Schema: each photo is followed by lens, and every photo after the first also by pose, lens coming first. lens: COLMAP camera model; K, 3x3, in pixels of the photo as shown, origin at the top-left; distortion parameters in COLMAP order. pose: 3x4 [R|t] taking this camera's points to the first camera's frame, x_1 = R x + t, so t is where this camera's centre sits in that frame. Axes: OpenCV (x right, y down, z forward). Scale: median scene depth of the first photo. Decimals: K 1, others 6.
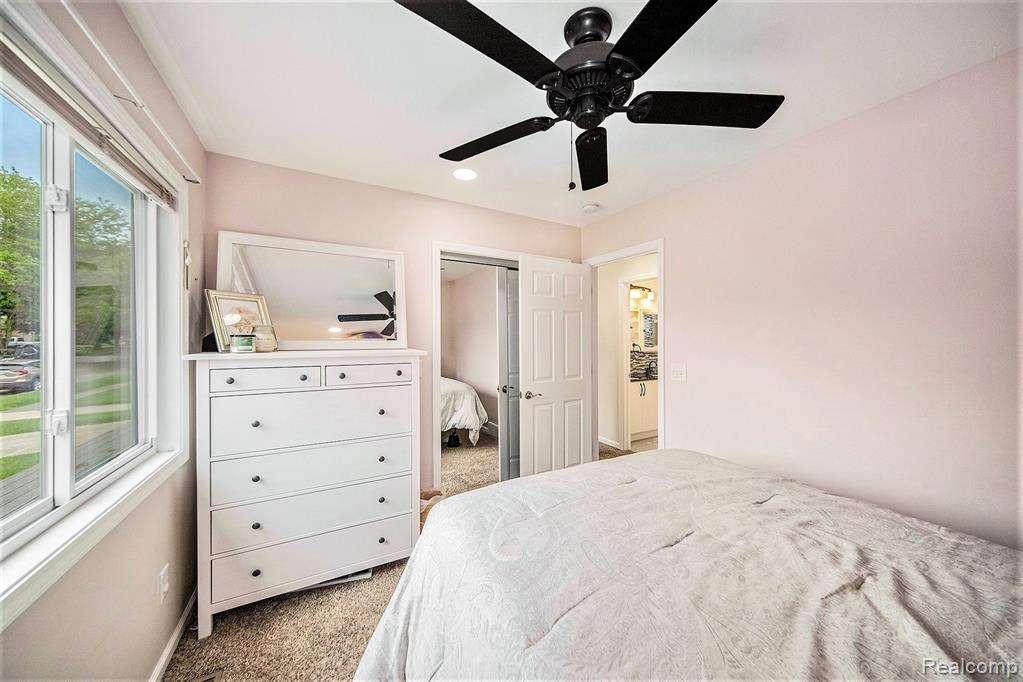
lens RADIAL K [[345.3, 0, 518.1], [0, 345.3, 334.5], [0, 0, 1]] dist [-0.000541, -0.000075]
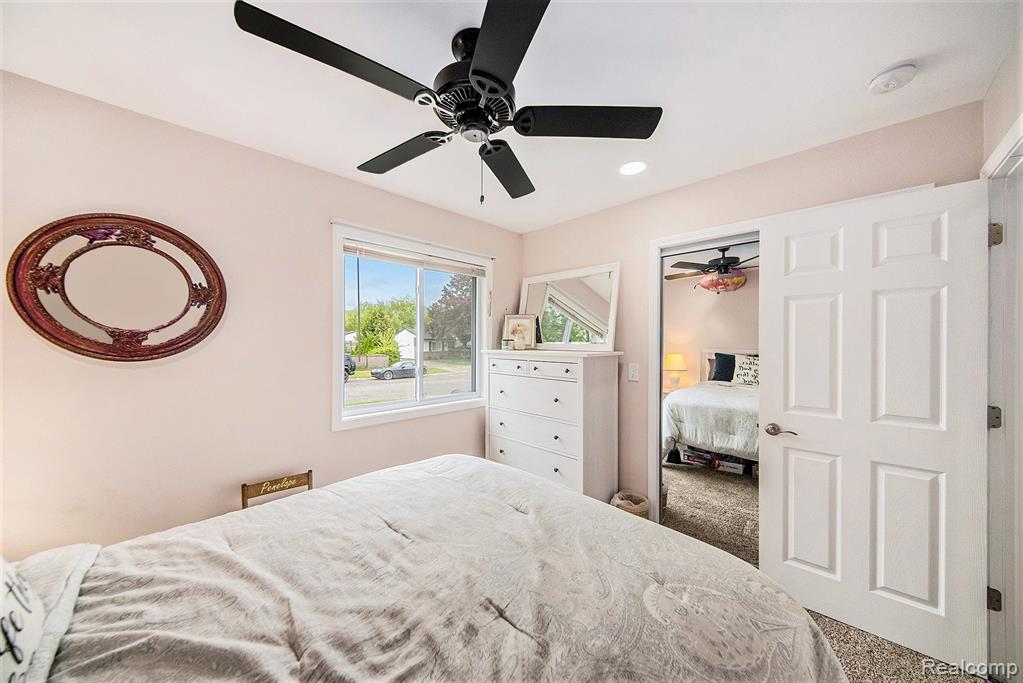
lens RADIAL K [[345.3, 0, 518.1], [0, 345.3, 335.0], [0, 0, 1]] dist [-0.000541, -0.000075]
pose [[0.275967, -0.021042, -0.960937, 1.522605], [0.004502, 0.999778, -0.020599, 0.023576], [0.961157, 0.001358, 0.276000, 1.019465]]
